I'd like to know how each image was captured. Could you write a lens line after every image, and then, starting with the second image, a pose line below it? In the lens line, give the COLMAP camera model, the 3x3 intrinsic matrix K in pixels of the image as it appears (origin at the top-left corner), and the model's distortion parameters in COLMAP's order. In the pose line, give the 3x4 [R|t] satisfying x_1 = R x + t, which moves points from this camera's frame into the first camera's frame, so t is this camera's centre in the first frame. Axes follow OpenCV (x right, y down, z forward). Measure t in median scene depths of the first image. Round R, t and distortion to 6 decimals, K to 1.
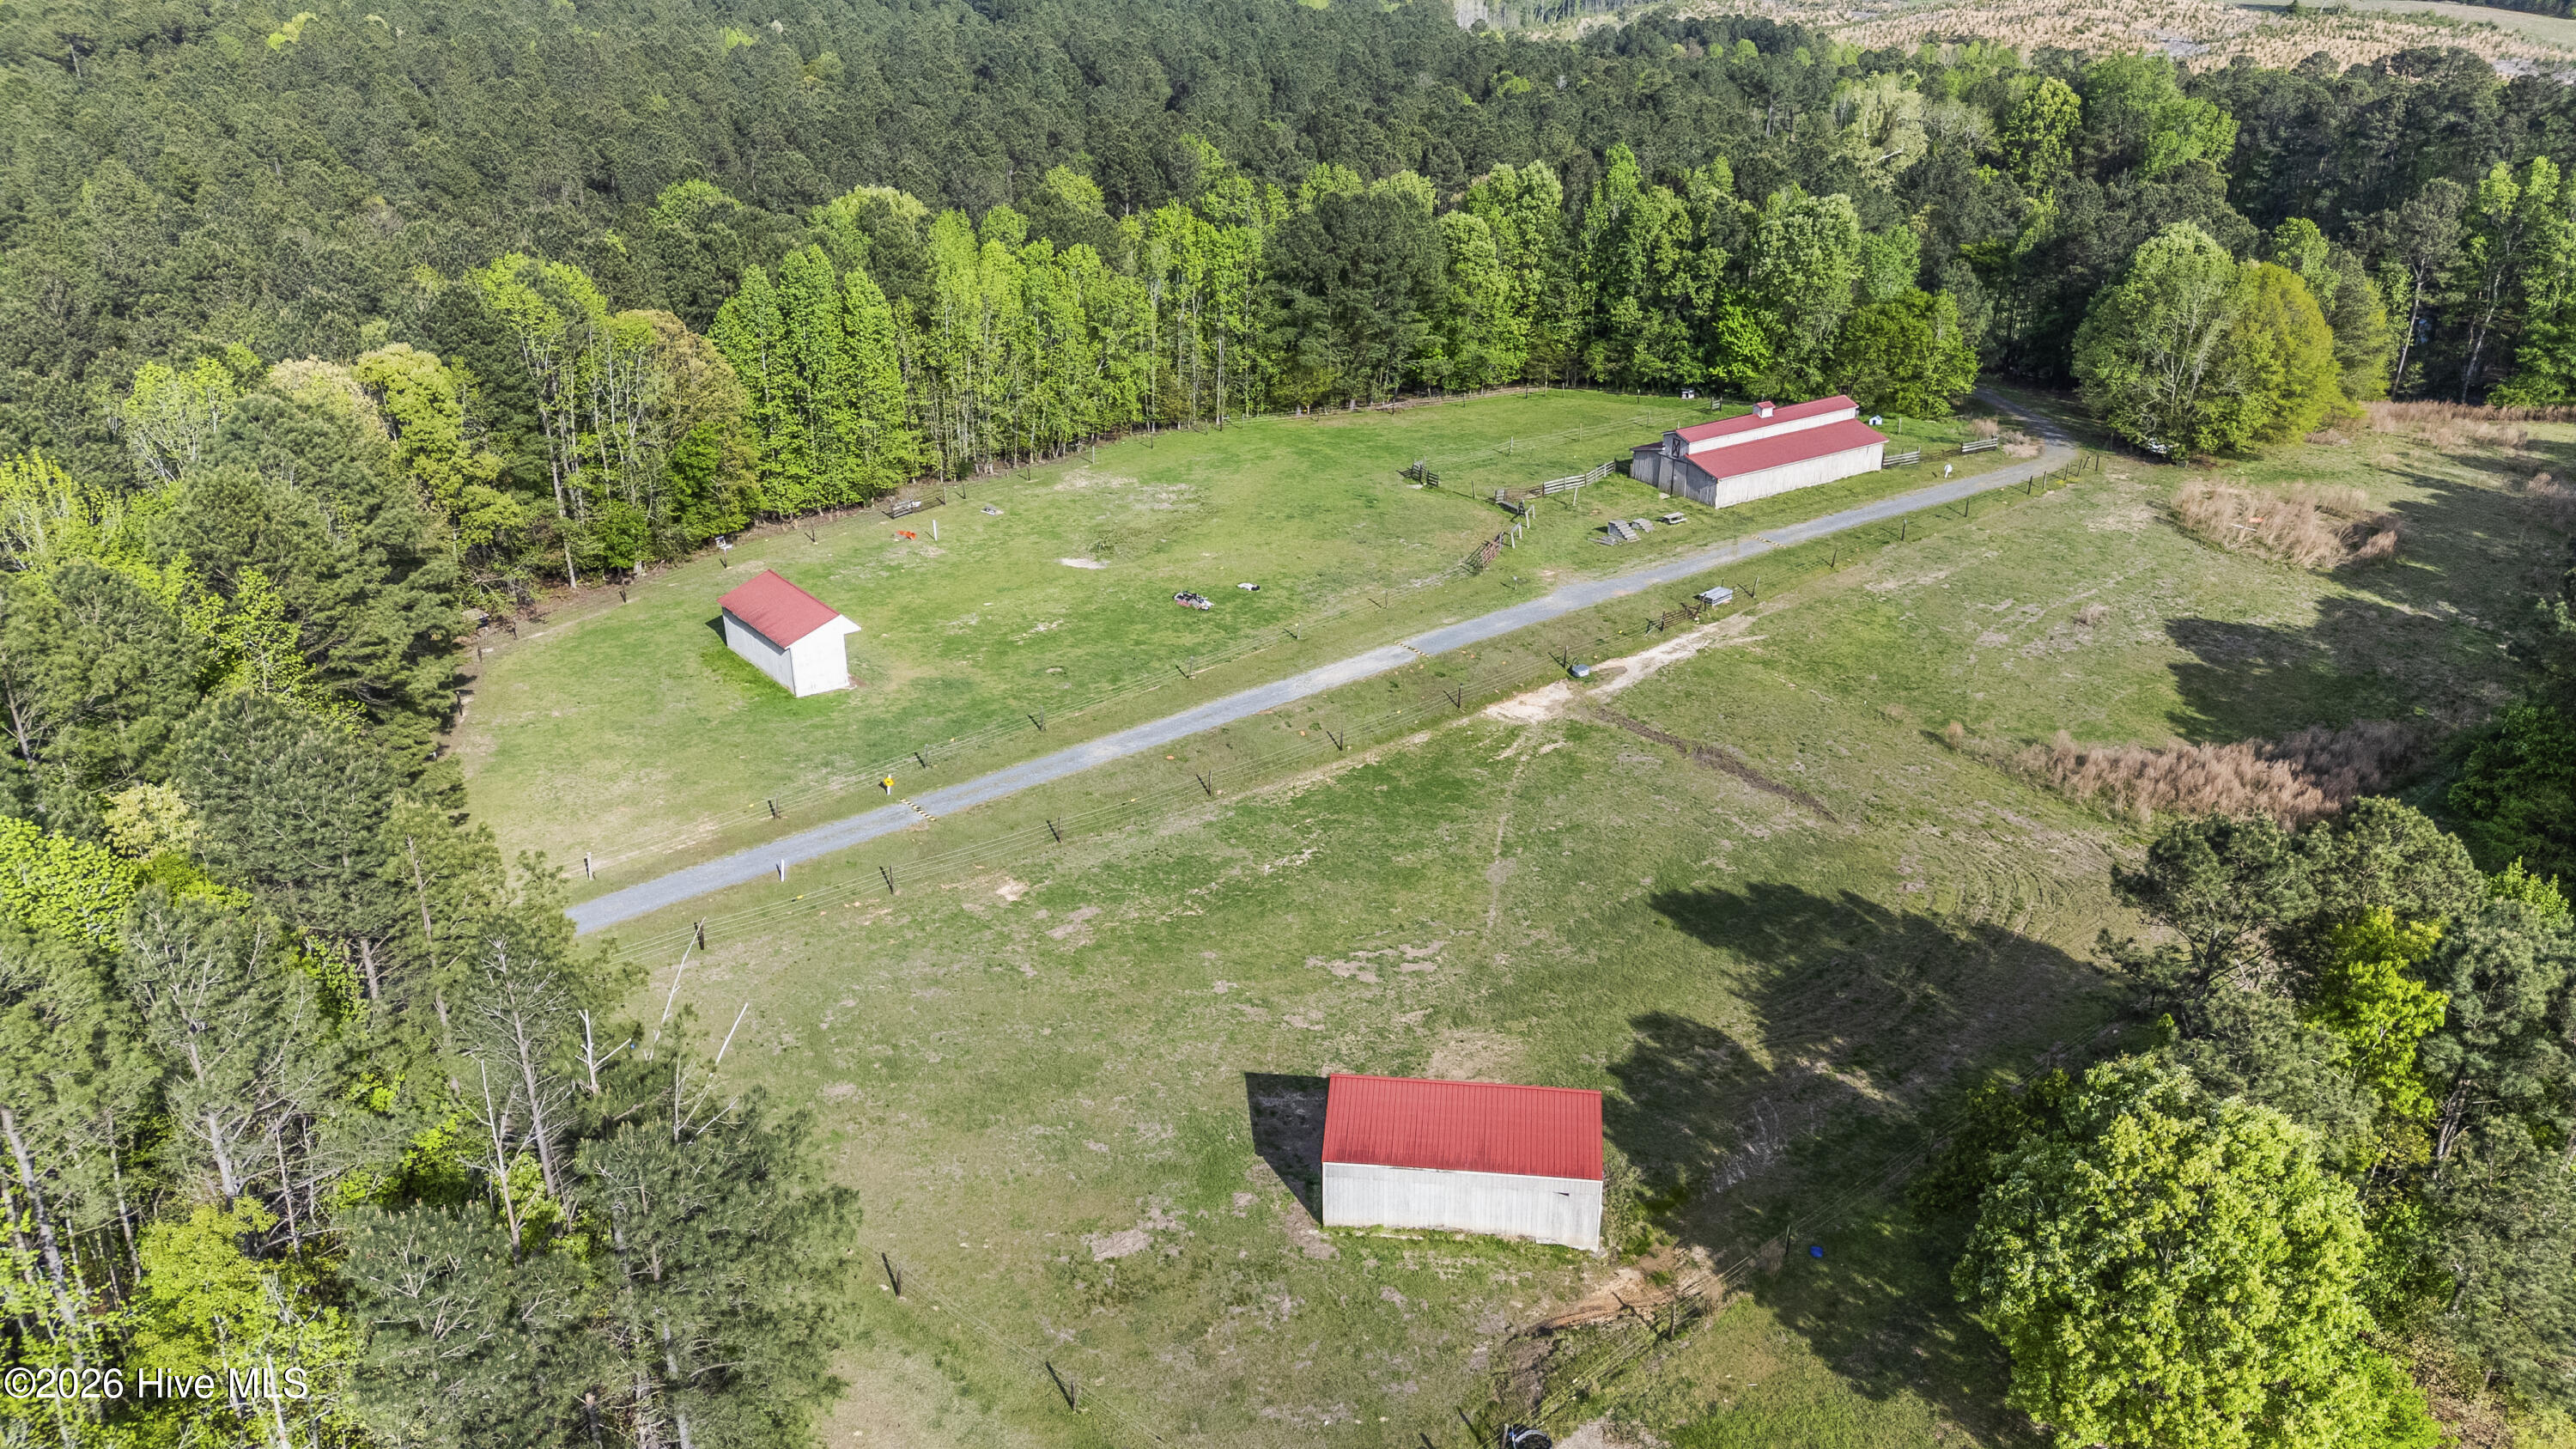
lens RADIAL K [[1941.5, 0, 1279.9], [0, 1941.5, 725.7], [0, 0, 1]] dist [0.113615, -0.125610]
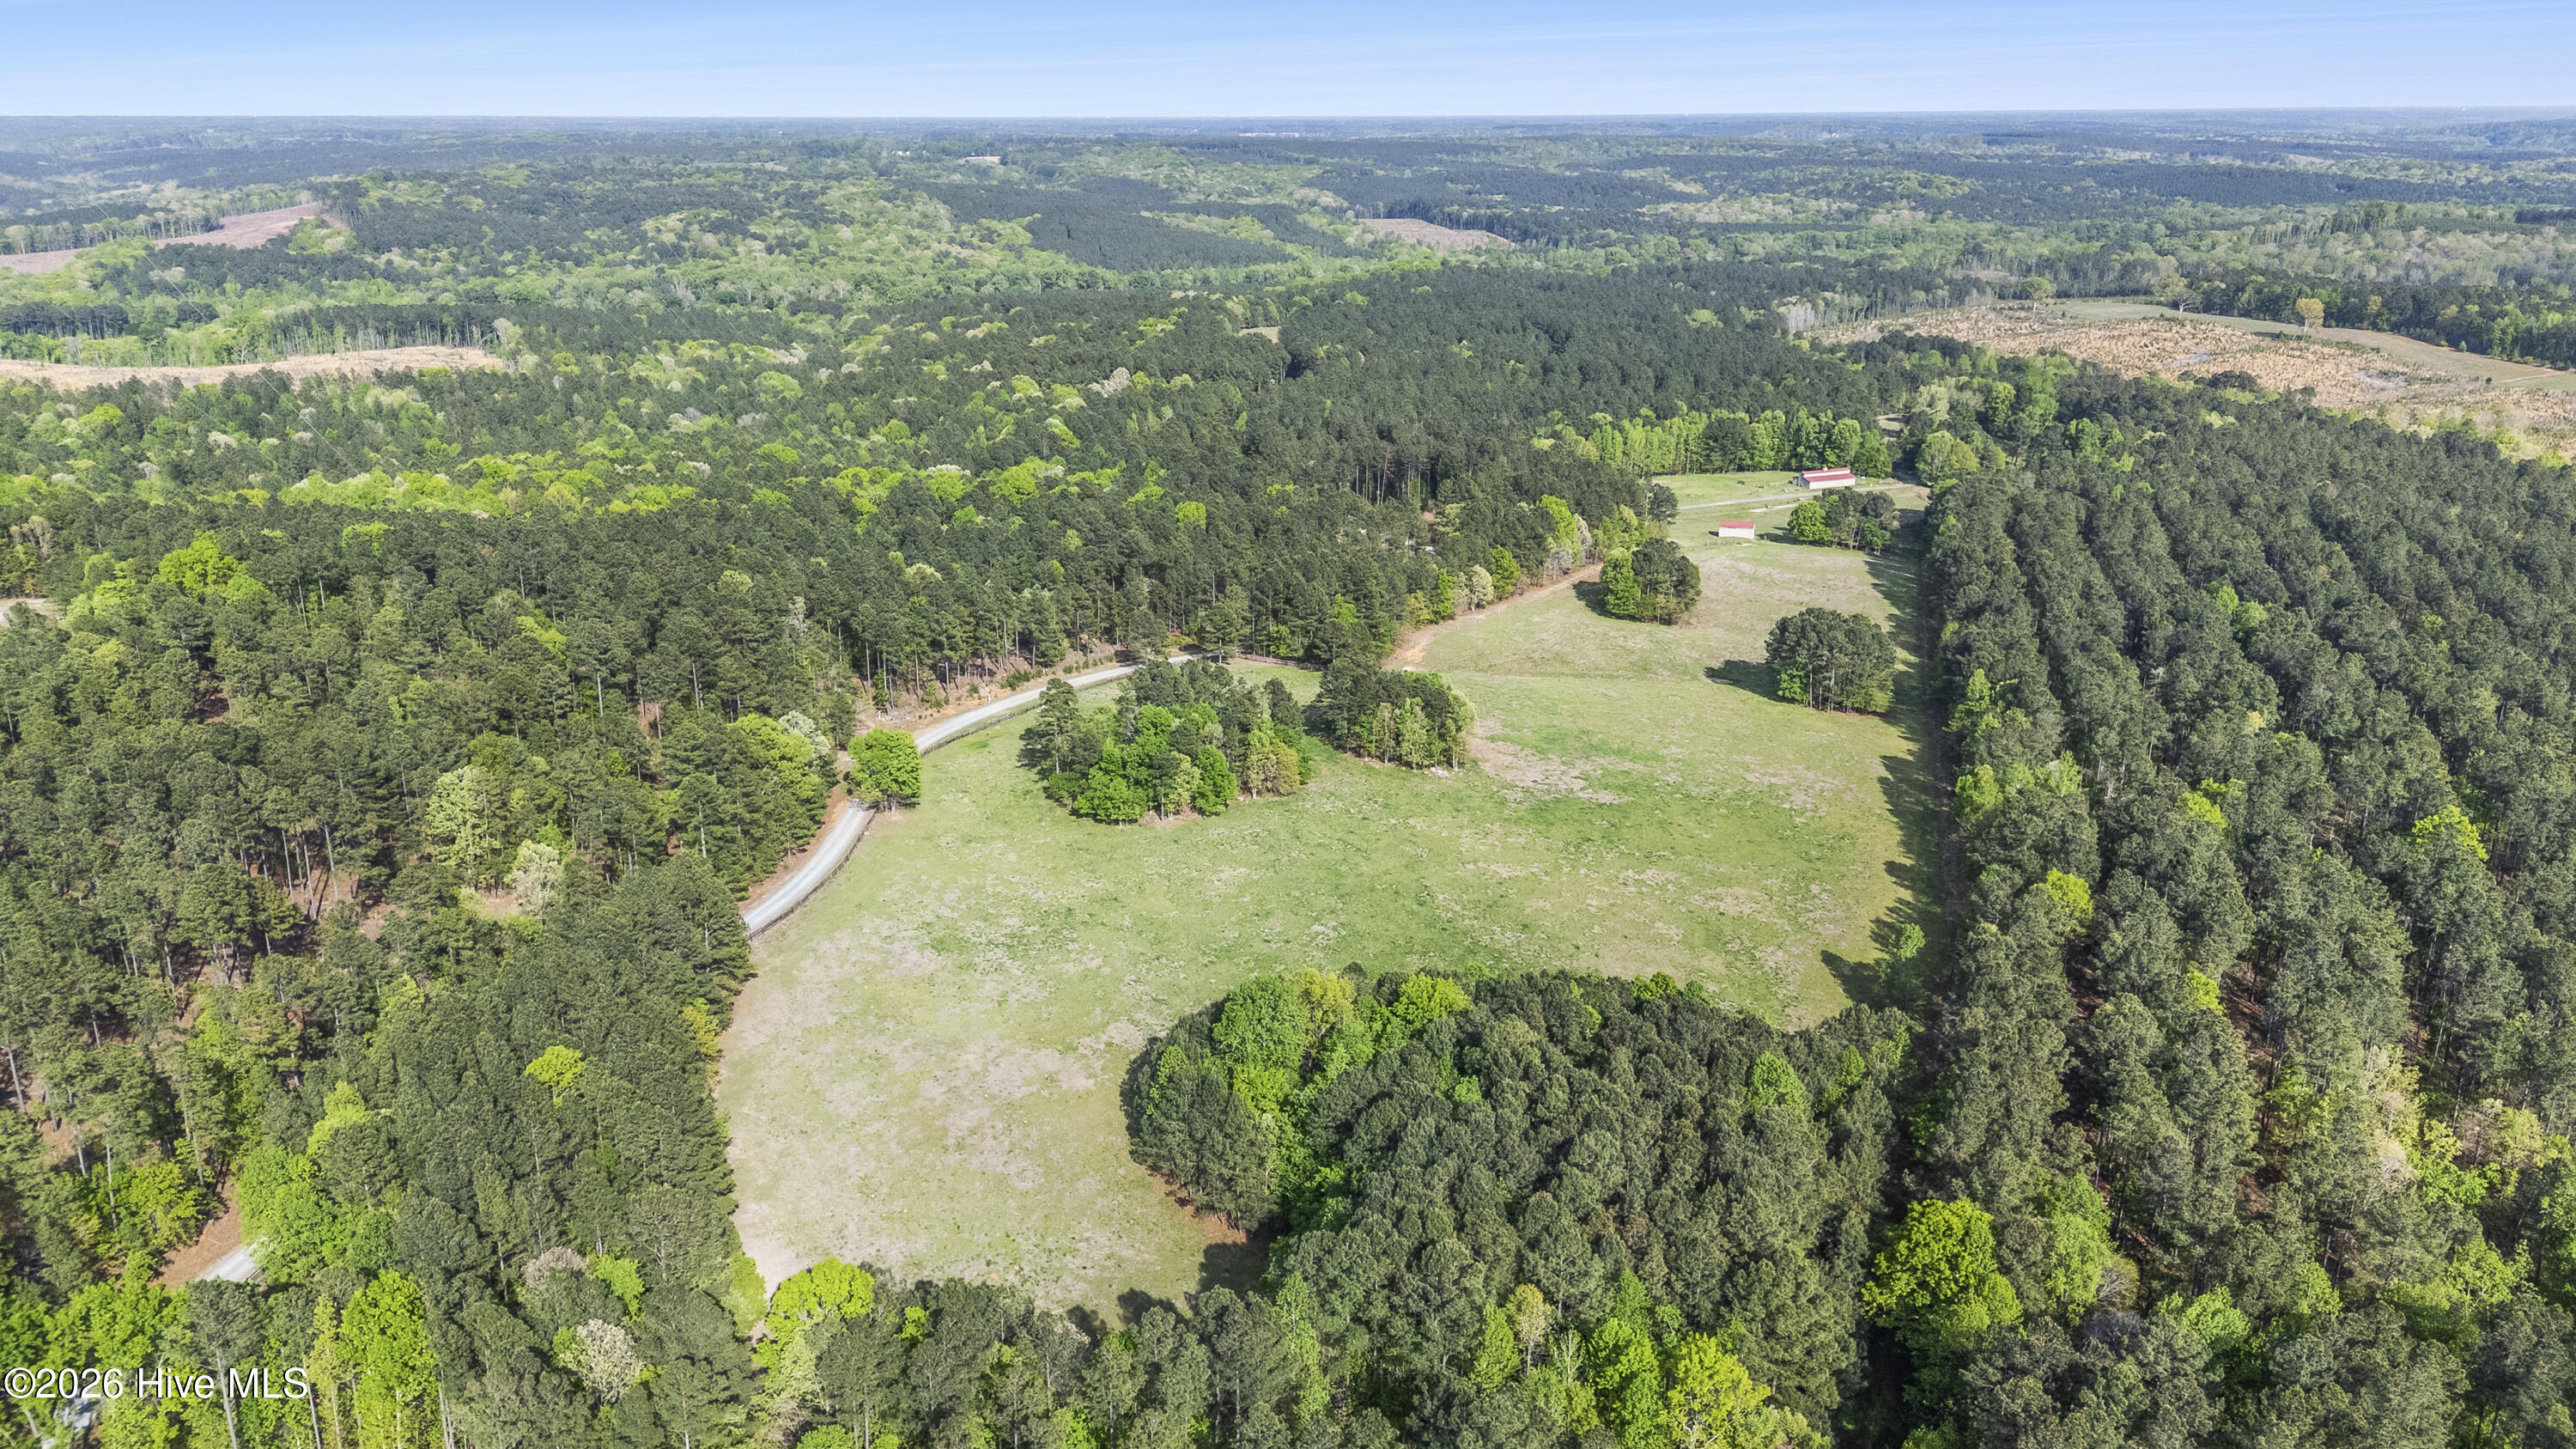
lens RADIAL K [[1941.5, 0, 1279.9], [0, 1941.5, 725.7], [0, 0, 1]] dist [0.113615, -0.125610]
pose [[0.983989, 0.055096, -0.169497, -0.135903], [-0.073744, 0.991653, -0.105767, 0.767413], [0.162255, 0.116573, 0.979839, -2.722488]]
